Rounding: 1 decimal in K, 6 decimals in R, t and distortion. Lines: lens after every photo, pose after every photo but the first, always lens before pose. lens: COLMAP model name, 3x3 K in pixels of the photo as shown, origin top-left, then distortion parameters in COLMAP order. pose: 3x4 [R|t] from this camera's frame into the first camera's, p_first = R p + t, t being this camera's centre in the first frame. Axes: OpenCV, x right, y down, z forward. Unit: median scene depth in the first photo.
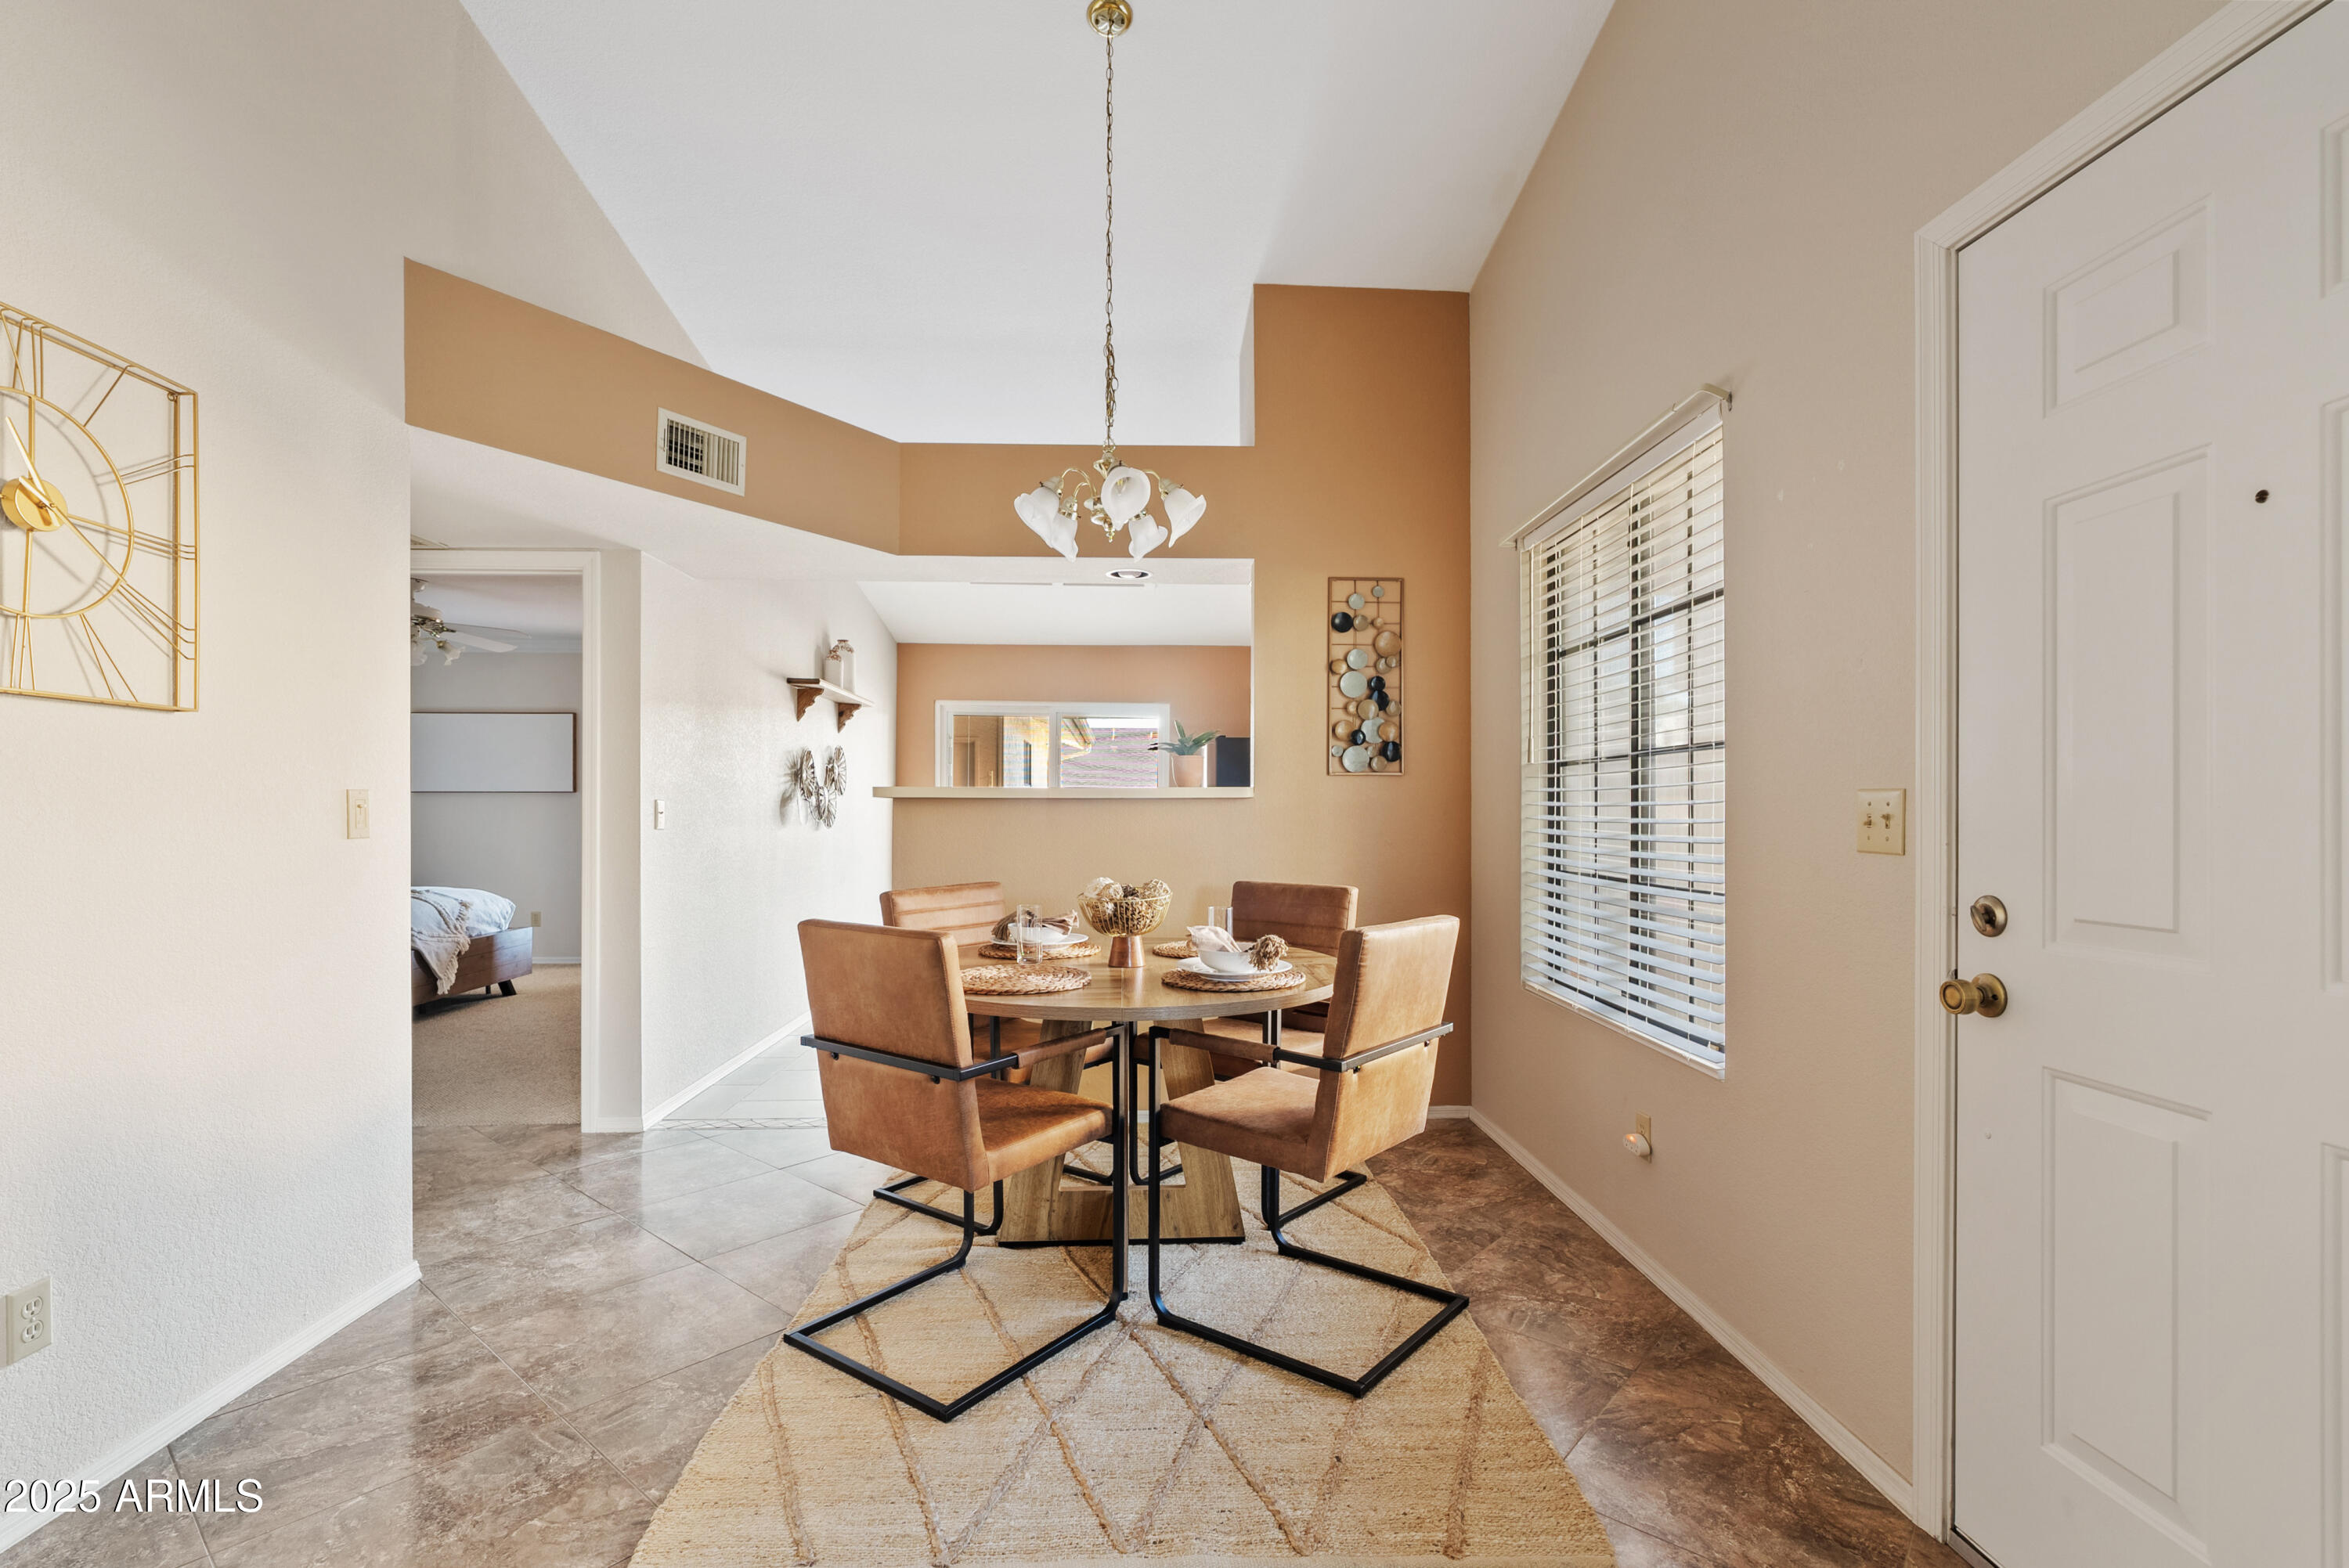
lens RADIAL K [[1066.7, 0, 1175.6], [0, 1066.7, 803.8], [0, 0, 1]] dist [-0.000992, 0.000406]
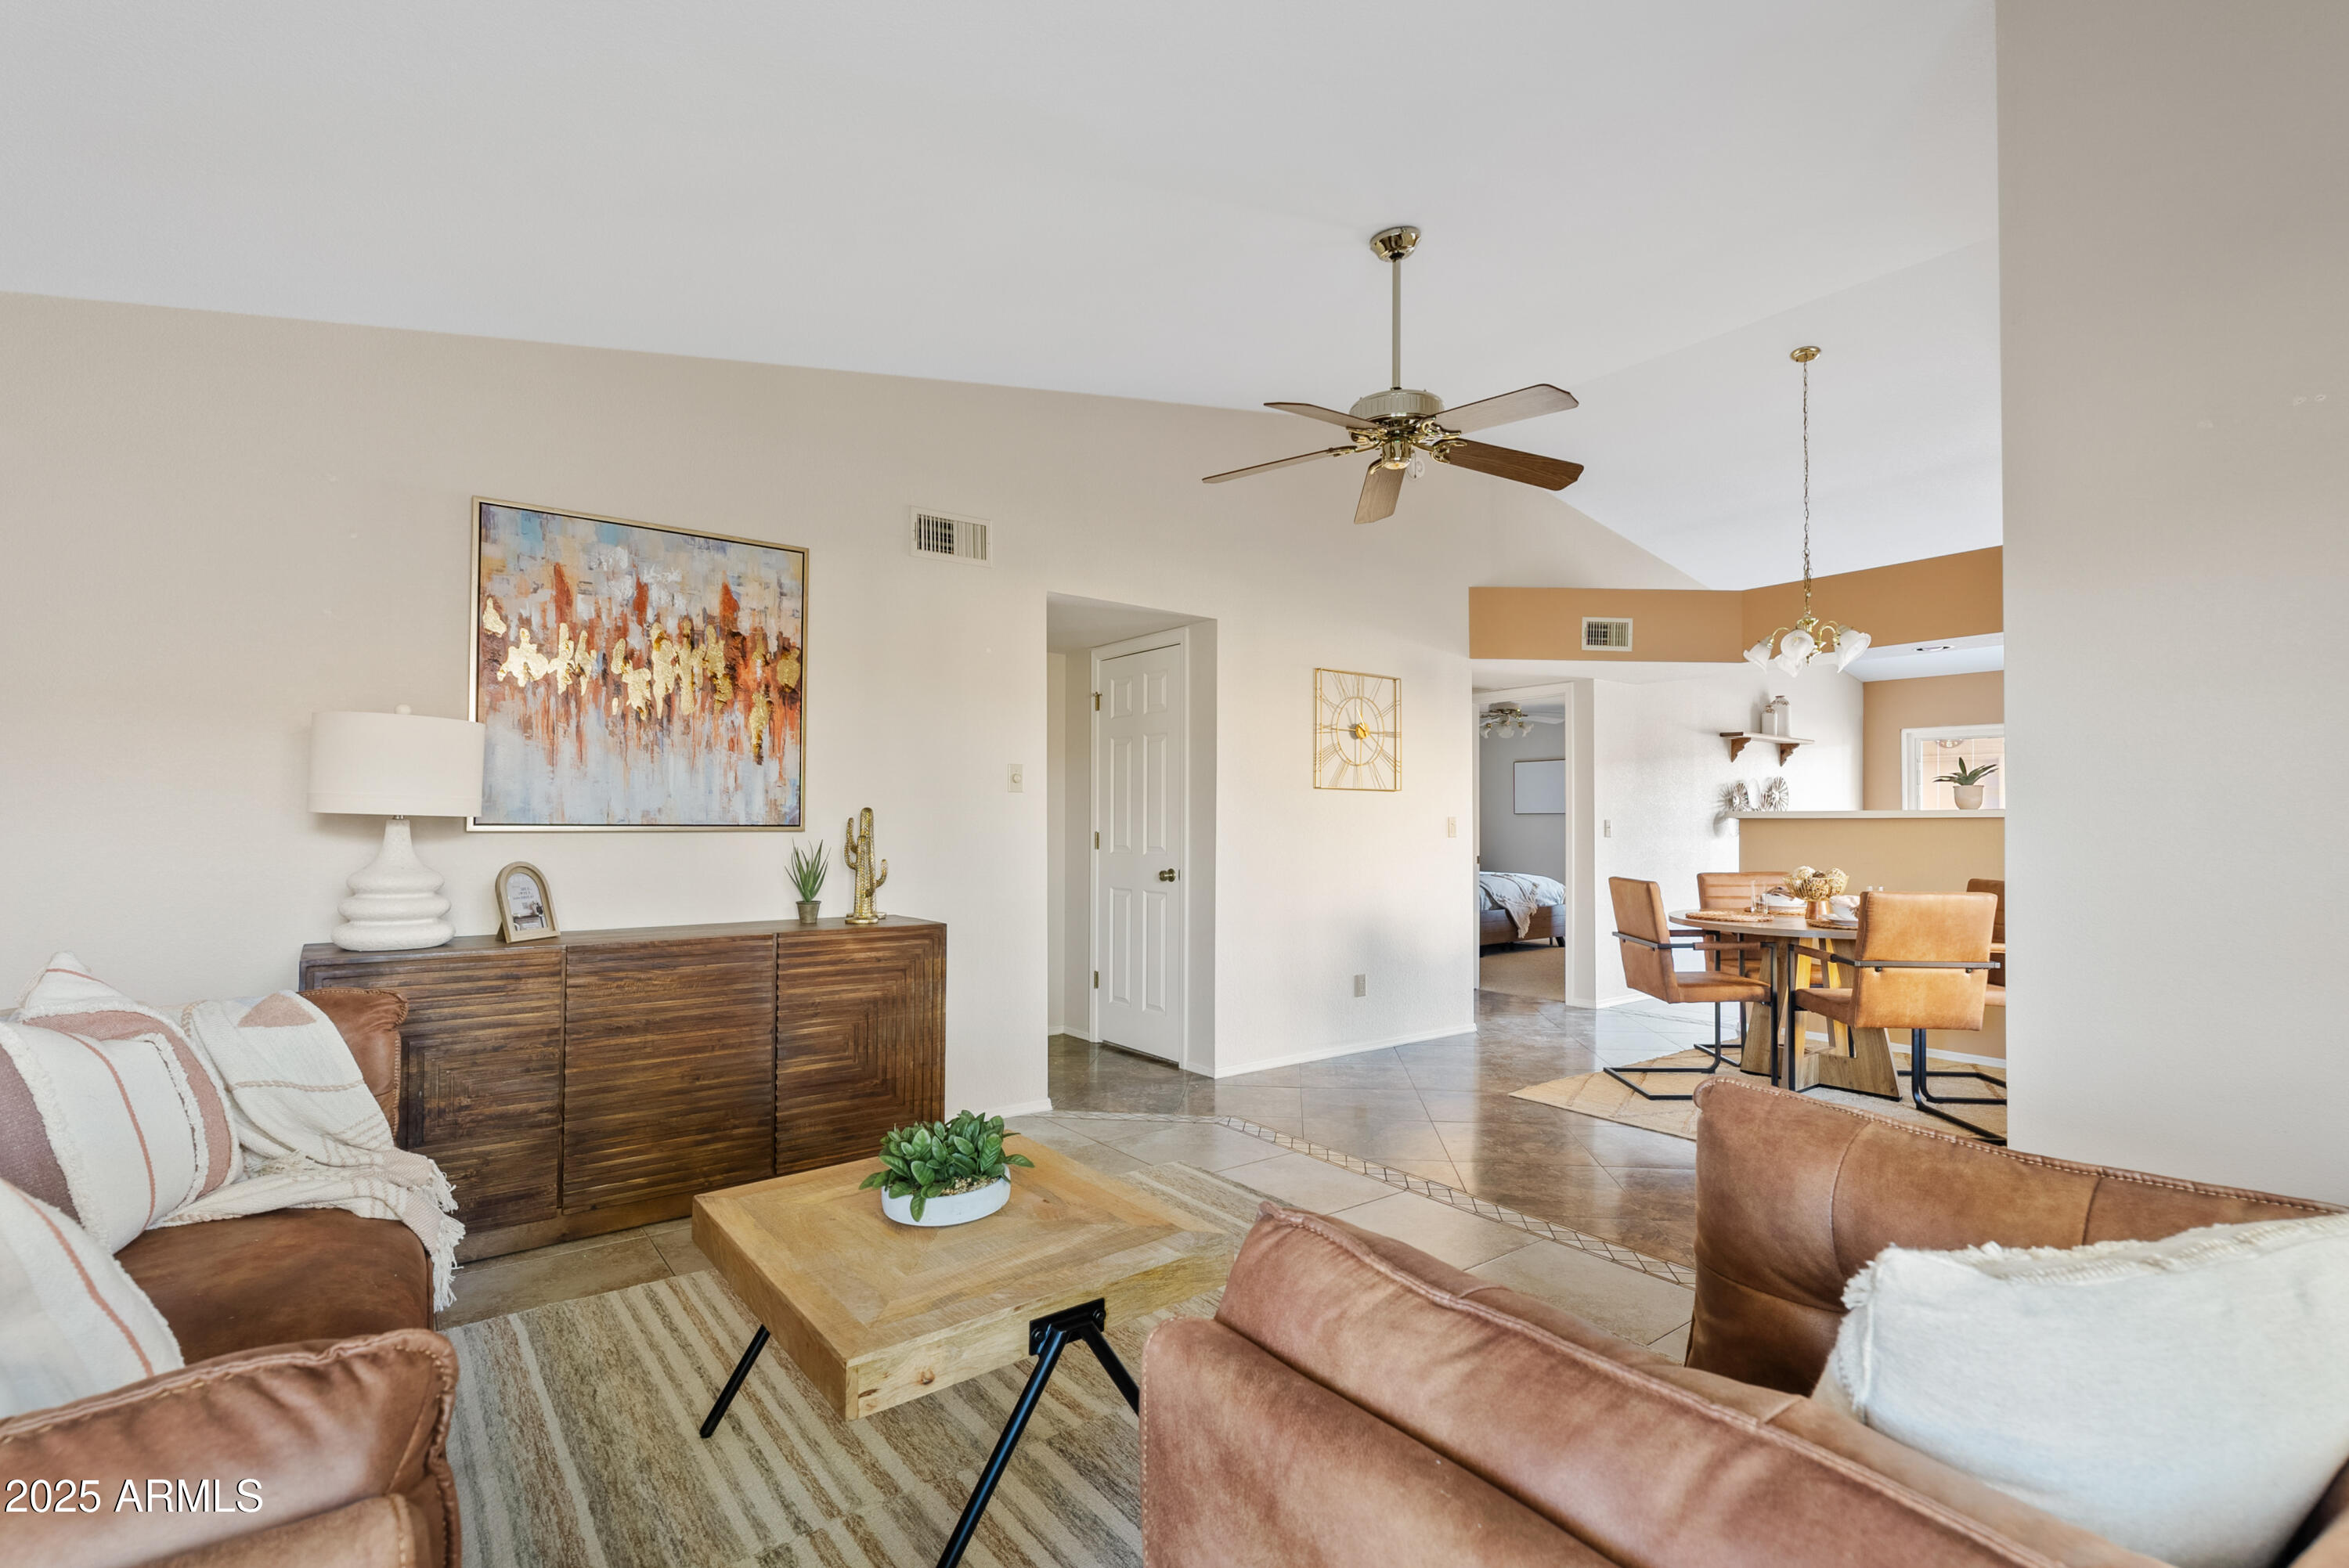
lens RADIAL K [[1076.6, 0, 1173.6], [0, 1076.6, 812.8], [0, 0, 1]] dist [0.000079, 0.000234]
pose [[0.569775, -0.007309, -0.821768, 0.541792], [0.002482, 0.999971, -0.007174, -0.004752], [0.821797, 0.002048, 0.569777, -0.560840]]
